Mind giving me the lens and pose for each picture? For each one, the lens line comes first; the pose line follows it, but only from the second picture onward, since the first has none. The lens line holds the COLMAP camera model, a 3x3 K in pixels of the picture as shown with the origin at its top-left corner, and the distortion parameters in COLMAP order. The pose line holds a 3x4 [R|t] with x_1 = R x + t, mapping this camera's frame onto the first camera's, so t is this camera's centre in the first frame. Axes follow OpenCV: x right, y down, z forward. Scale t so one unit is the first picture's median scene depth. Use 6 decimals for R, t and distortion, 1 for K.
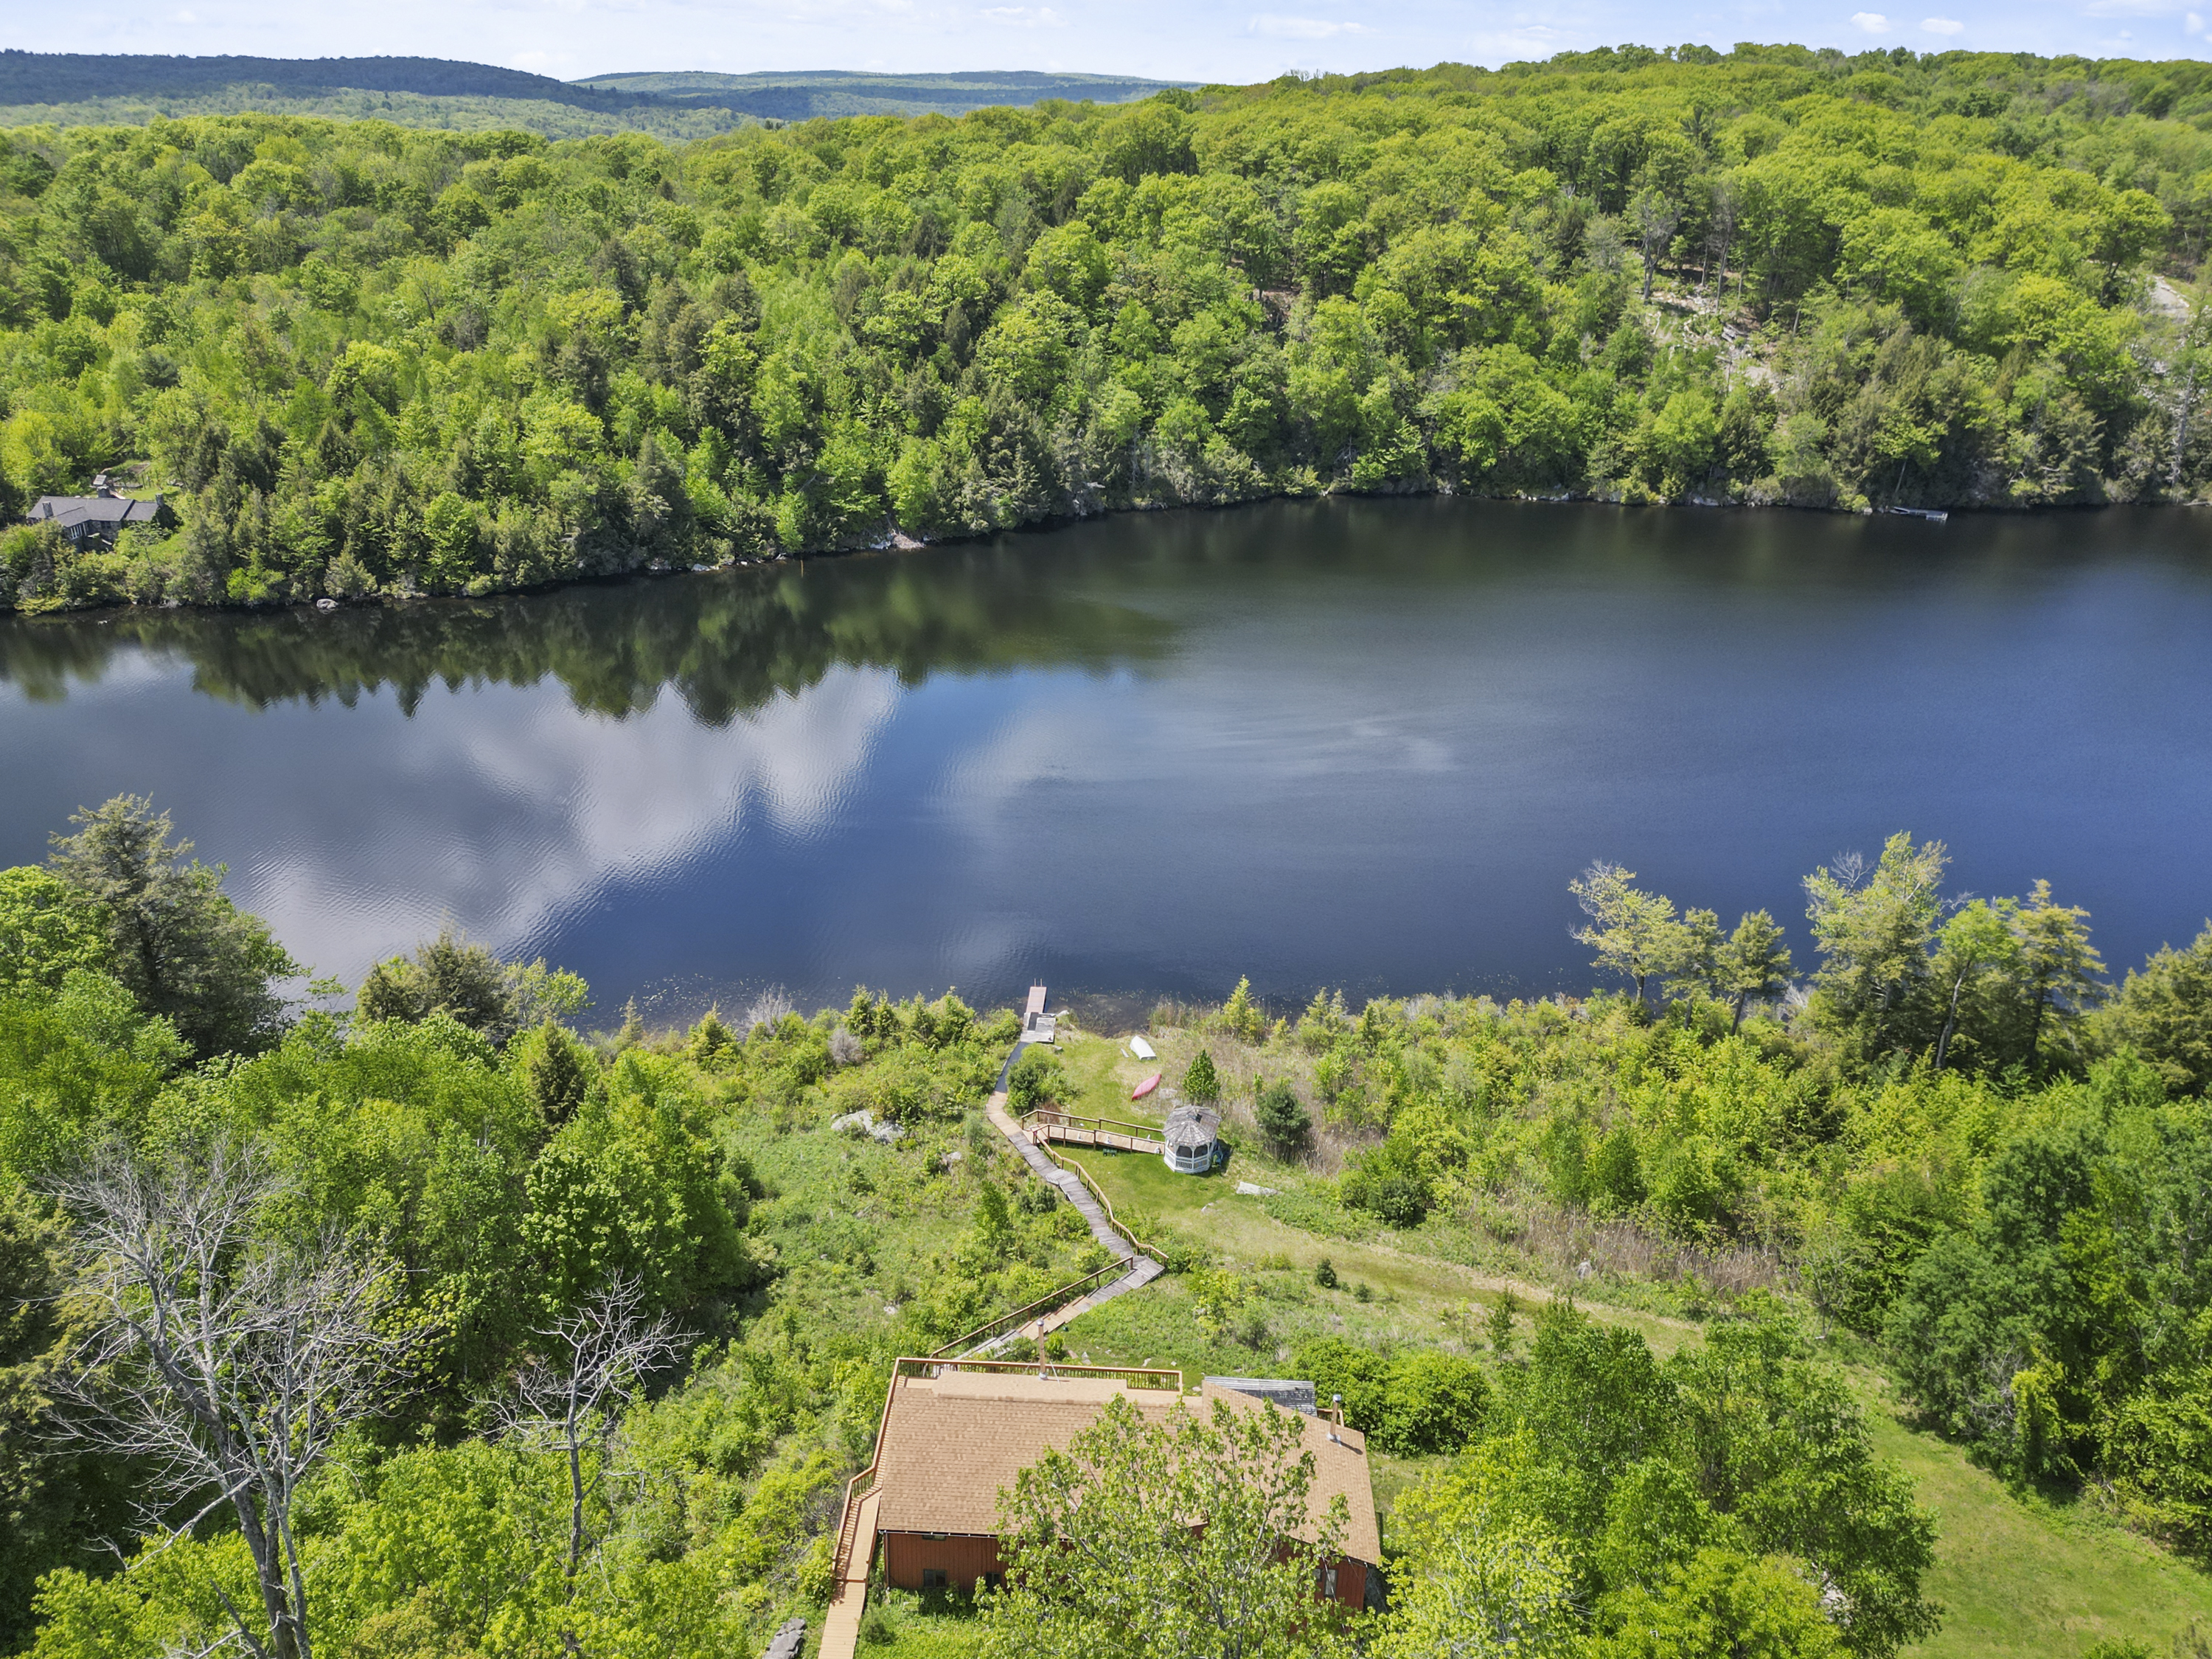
lens RADIAL K [[1537.5, 0, 1085.6], [0, 1537.5, 882.0], [0, 0, 1]] dist [0.032610, -0.025526]
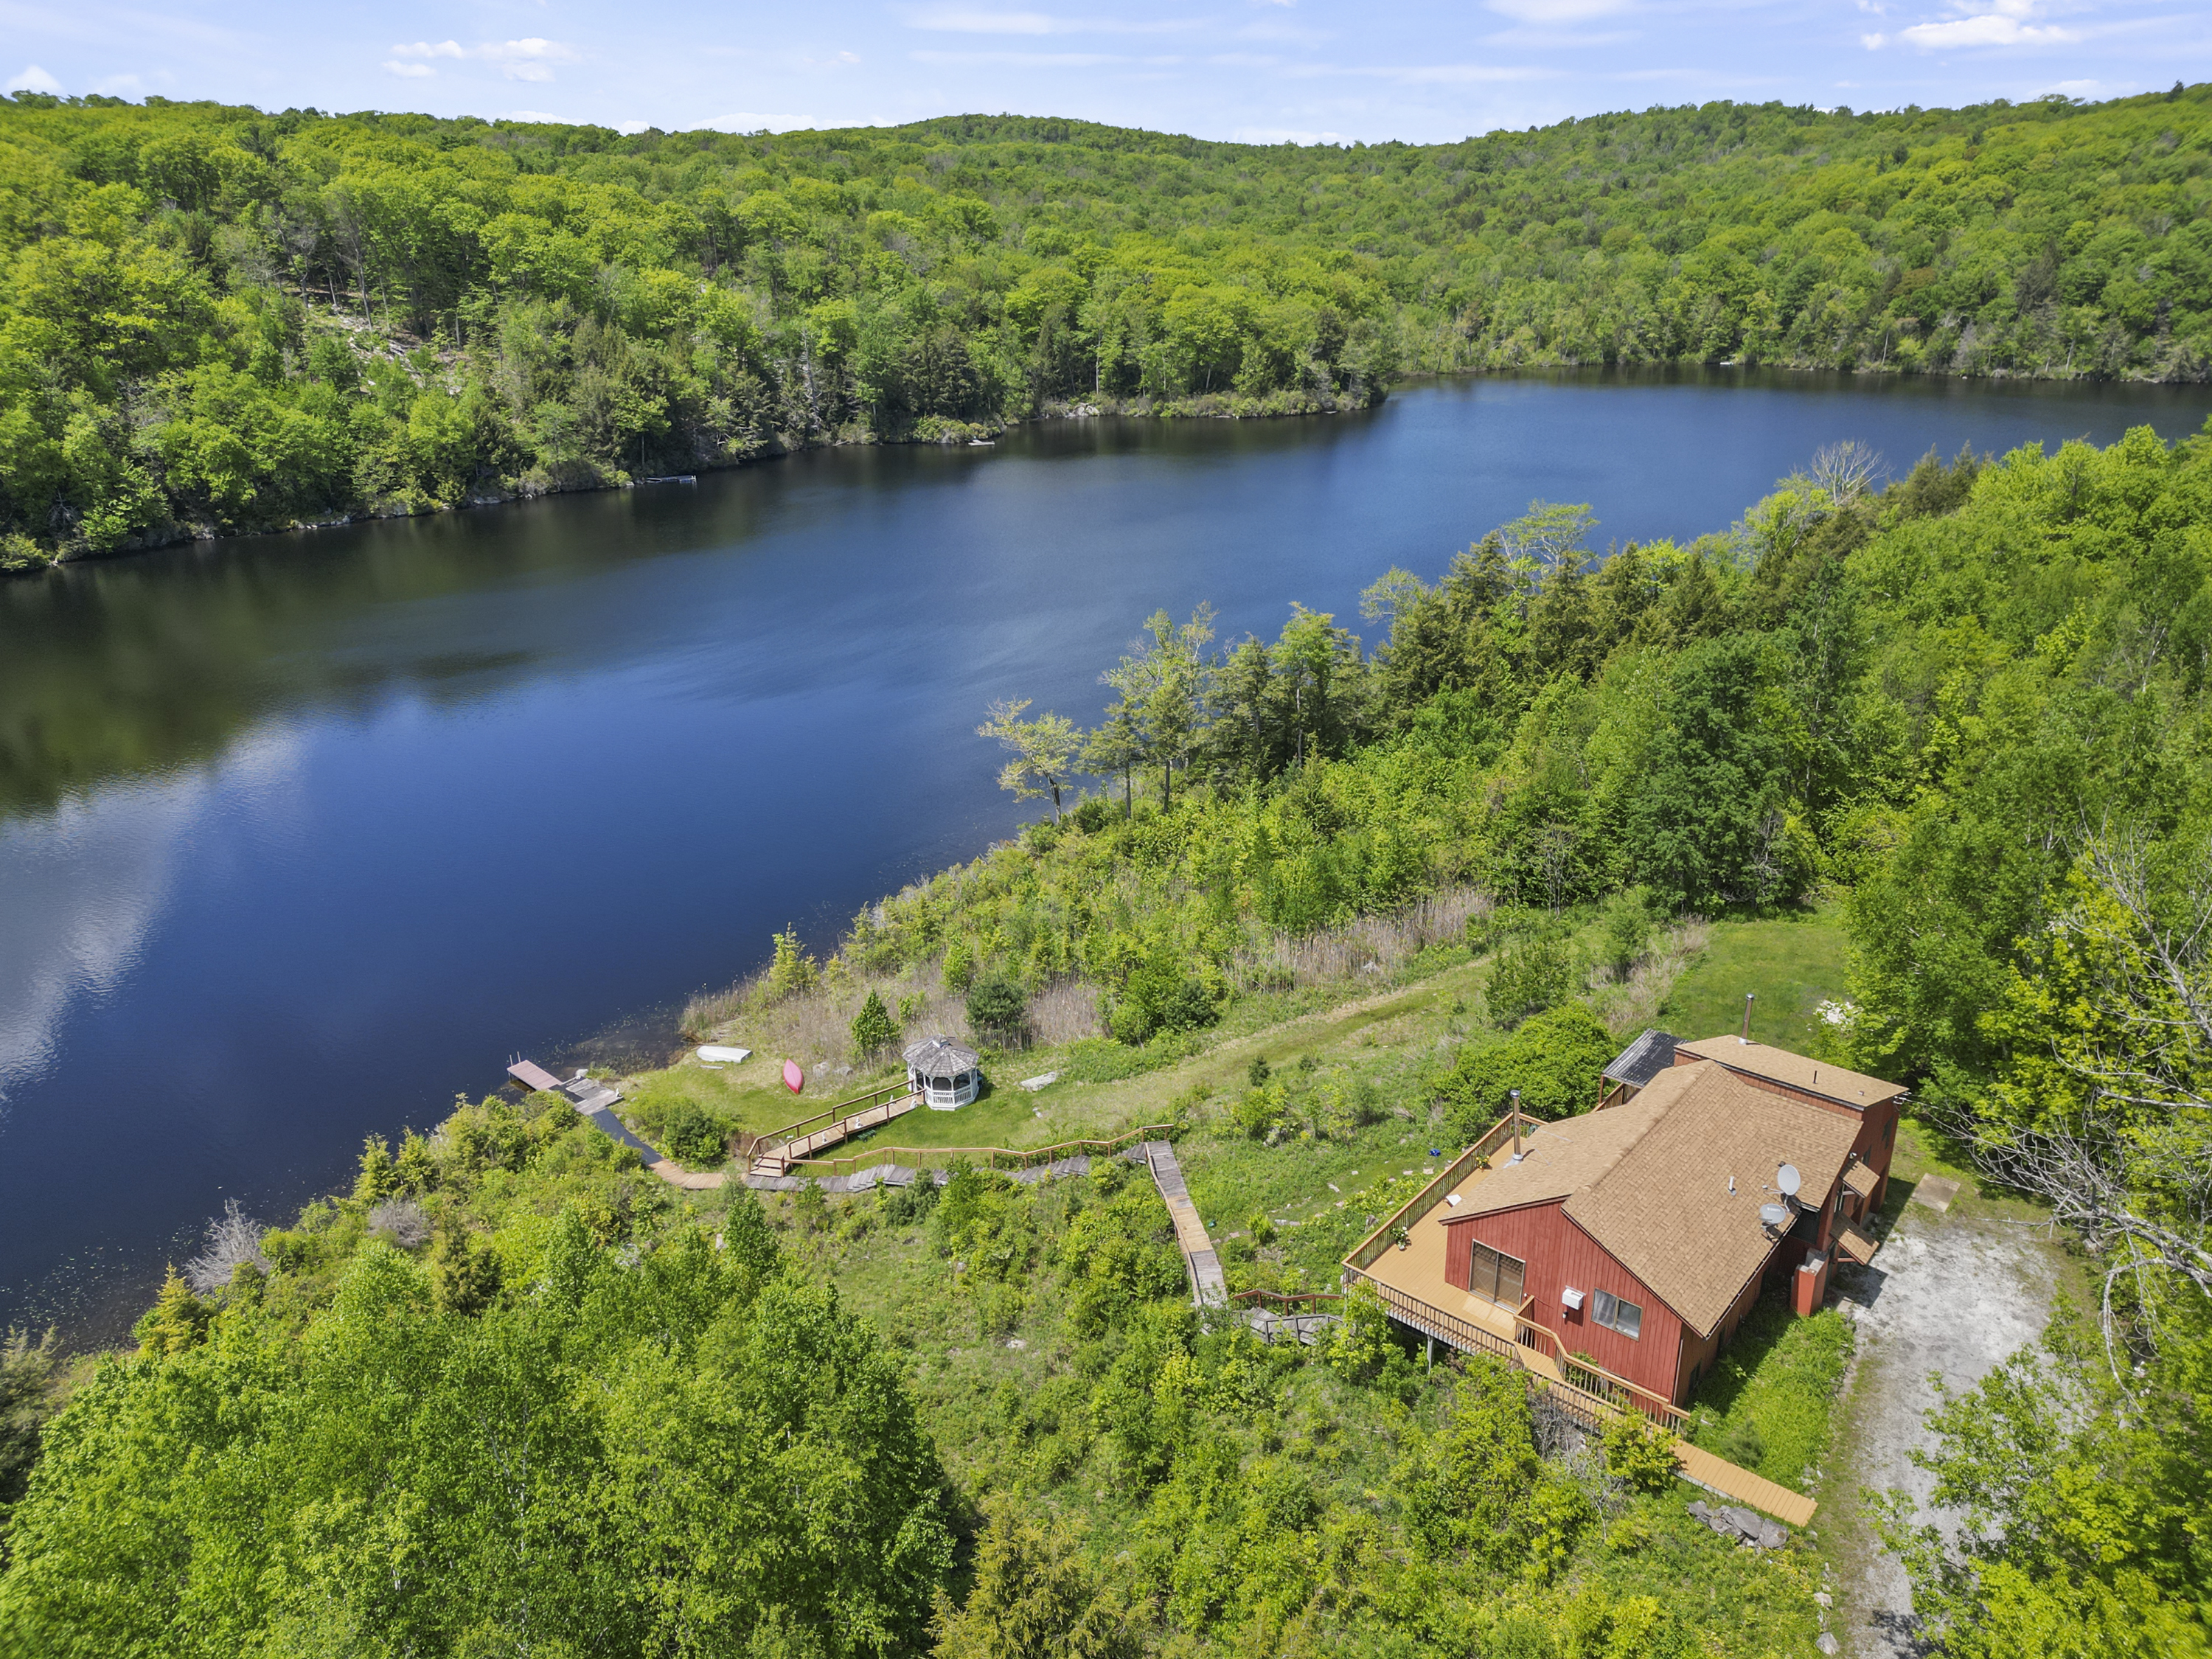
lens RADIAL K [[1537.5, 0, 1107.1], [0, 1537.5, 827.3], [0, 0, 1]] dist [0.032610, -0.025526]
pose [[0.611102, -0.314855, 0.726237, -0.154334], [0.366412, 0.925789, 0.093046, -0.001265], [-0.701638, 0.209241, 0.681118, 0.113058]]
